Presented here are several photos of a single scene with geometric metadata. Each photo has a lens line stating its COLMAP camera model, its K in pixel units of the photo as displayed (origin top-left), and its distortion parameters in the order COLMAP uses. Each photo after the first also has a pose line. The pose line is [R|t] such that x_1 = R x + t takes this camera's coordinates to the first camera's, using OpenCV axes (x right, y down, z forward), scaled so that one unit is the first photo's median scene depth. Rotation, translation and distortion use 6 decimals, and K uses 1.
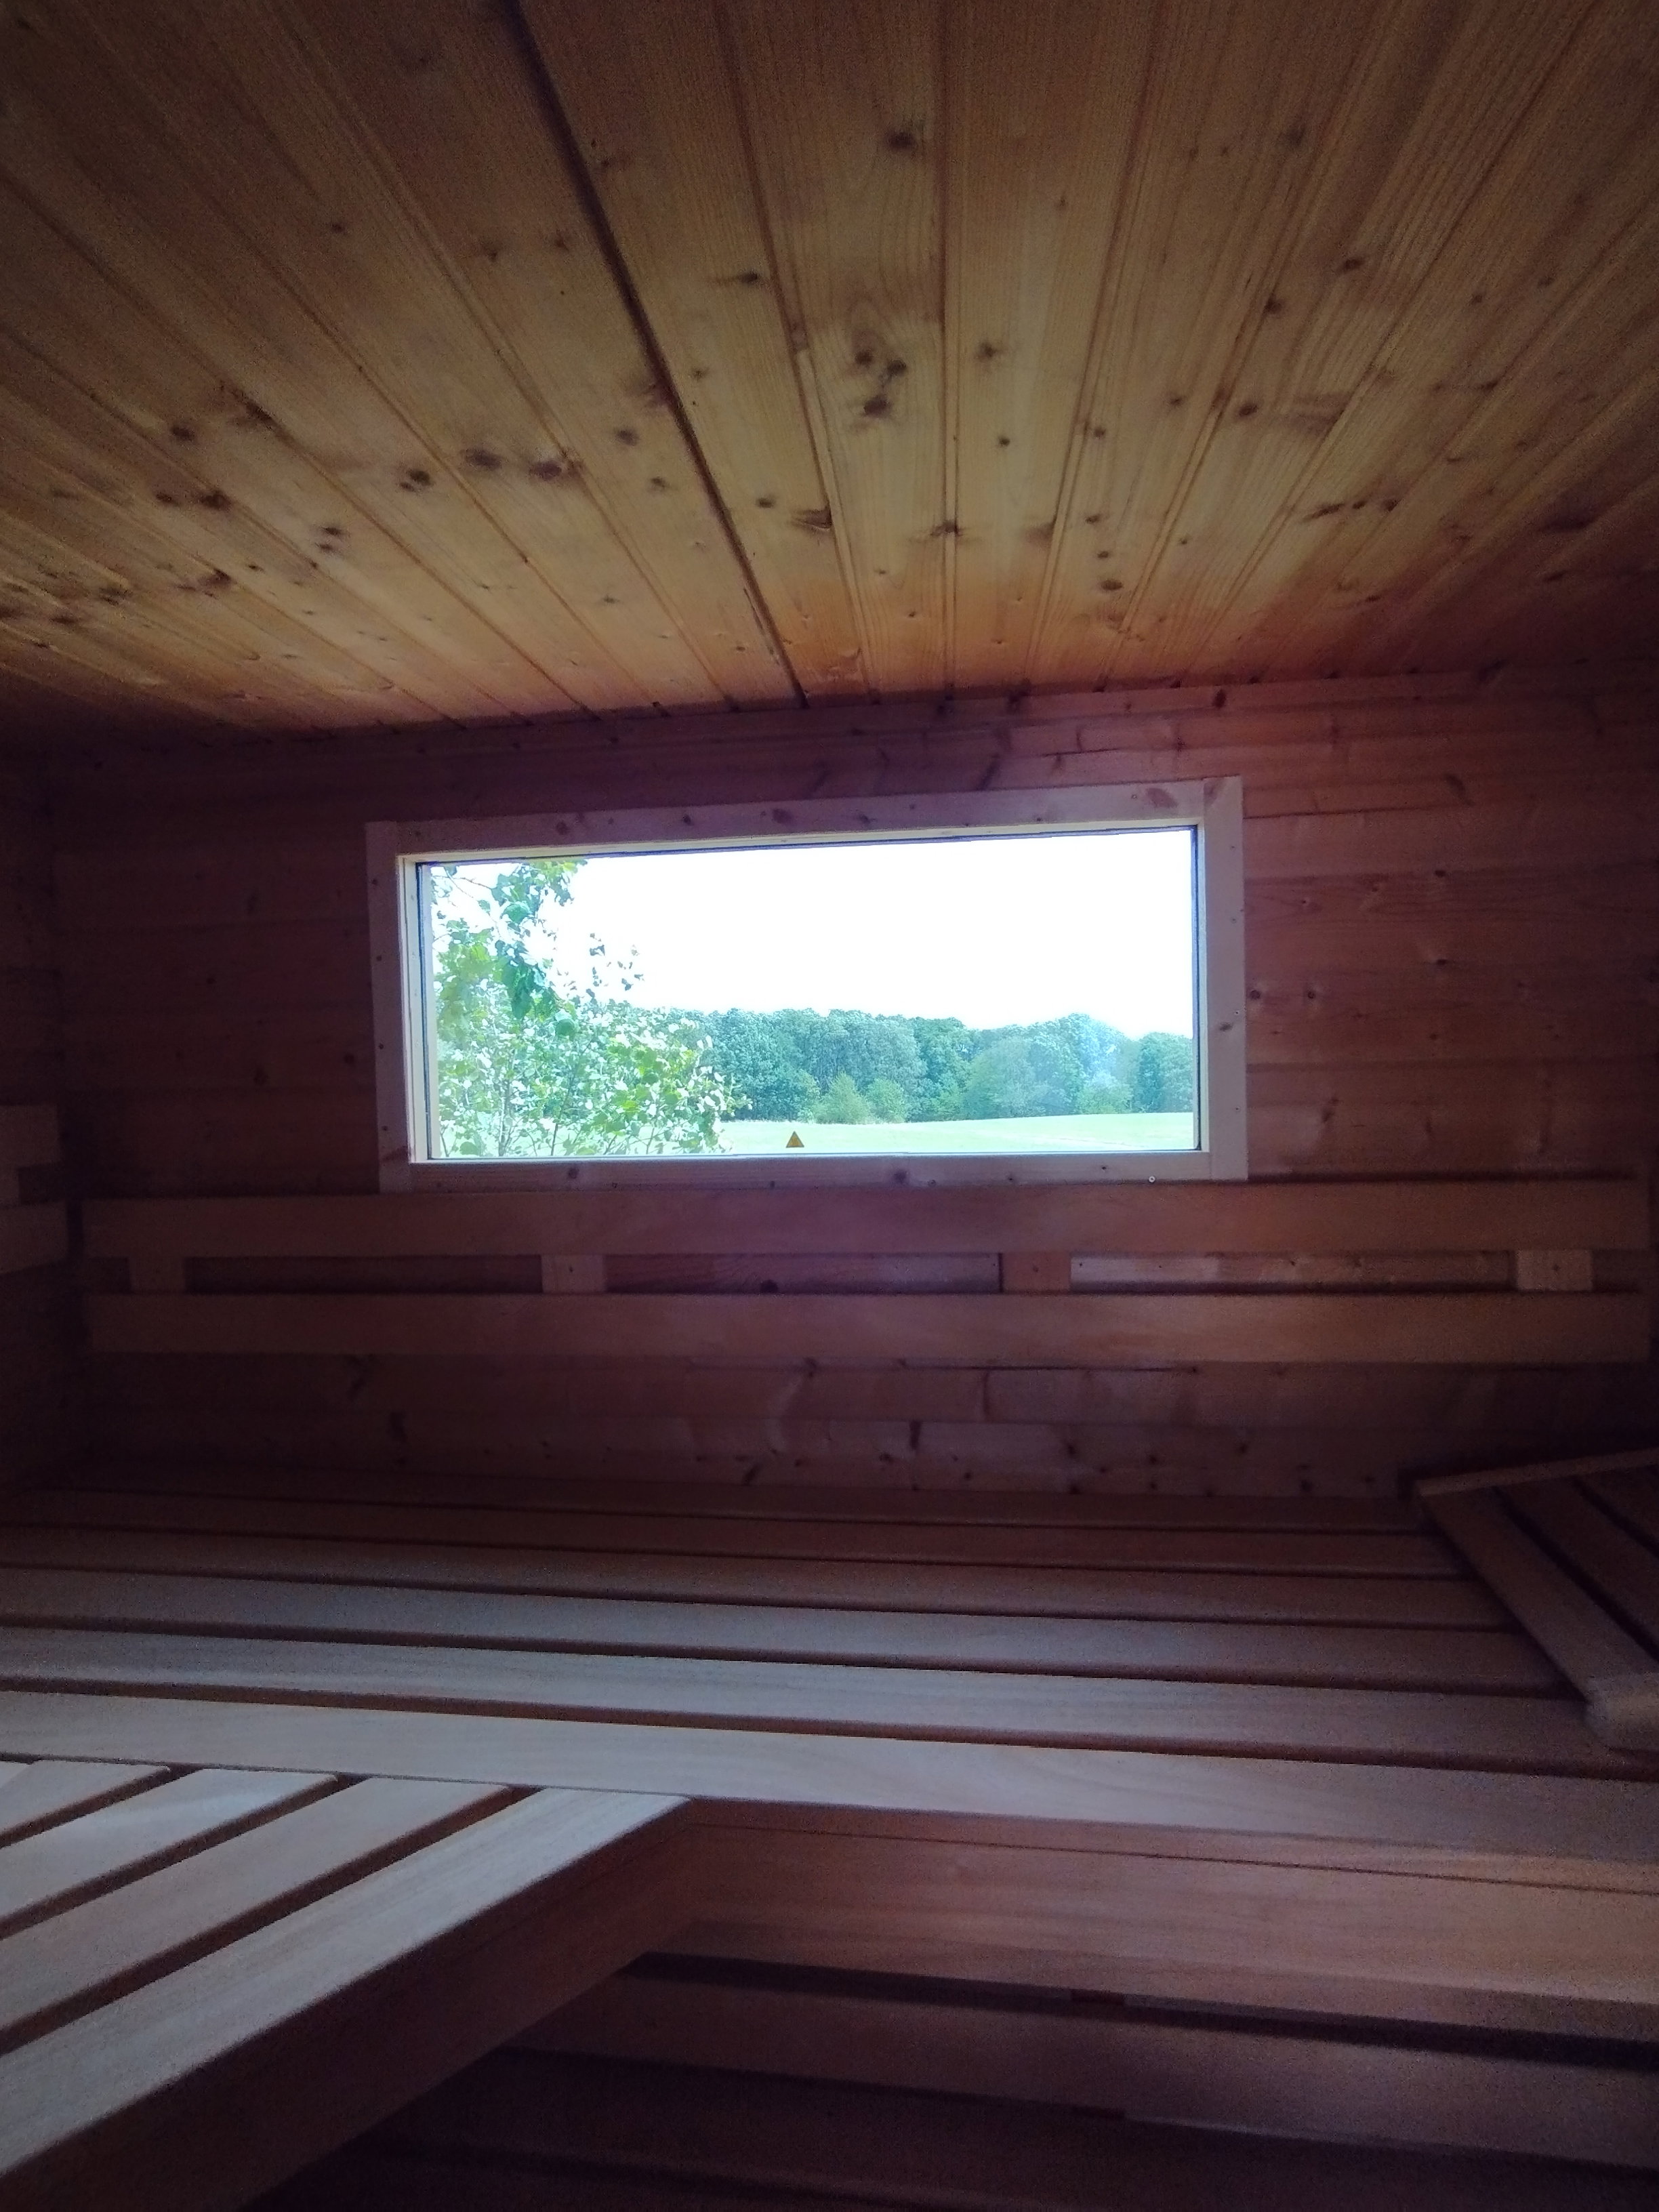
lens RADIAL K [[1021.0, 0, 822.0], [0, 1021.0, 1107.4], [0, 0, 1]] dist [0.000207, 0.000562]
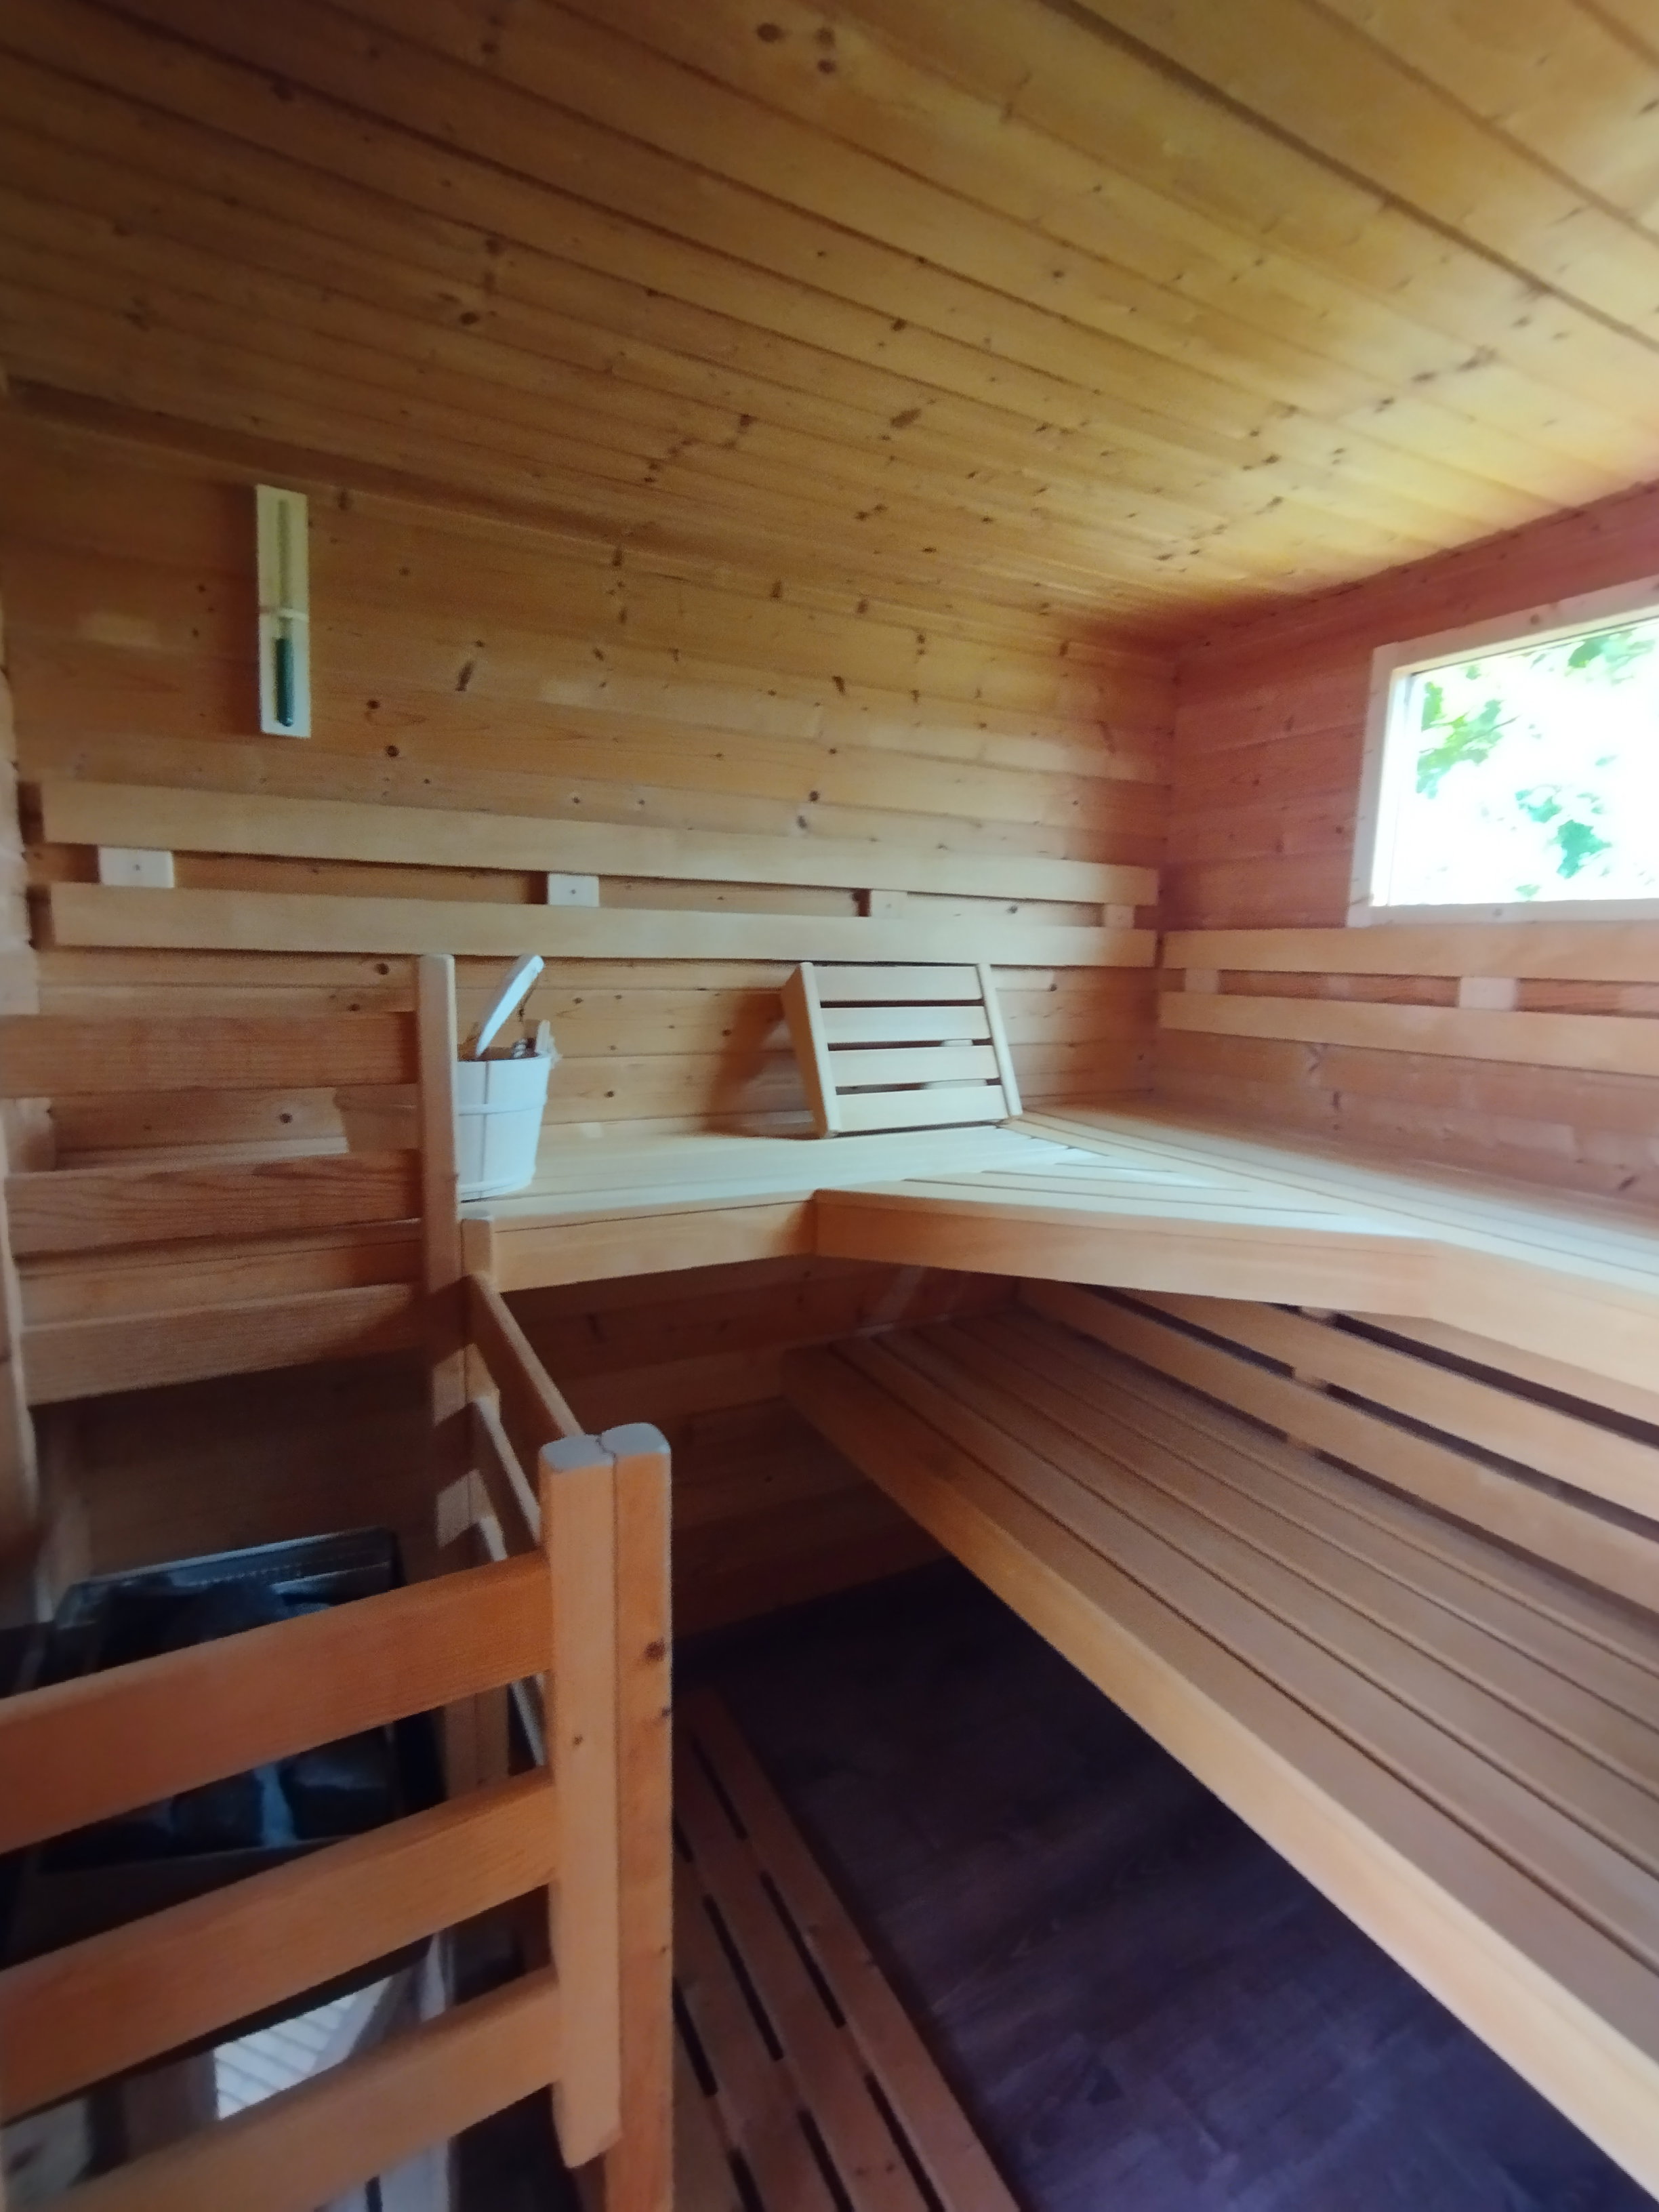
lens RADIAL K [[1021.0, 0, 828.2], [0, 1021.0, 1101.3], [0, 0, 1]] dist [0.000207, 0.000562]
pose [[0.573082, 0.157144, -0.804290, 0.447485], [-0.080979, 0.987498, 0.135240, 0.264511], [0.815487, -0.012373, 0.578643, -0.533363]]
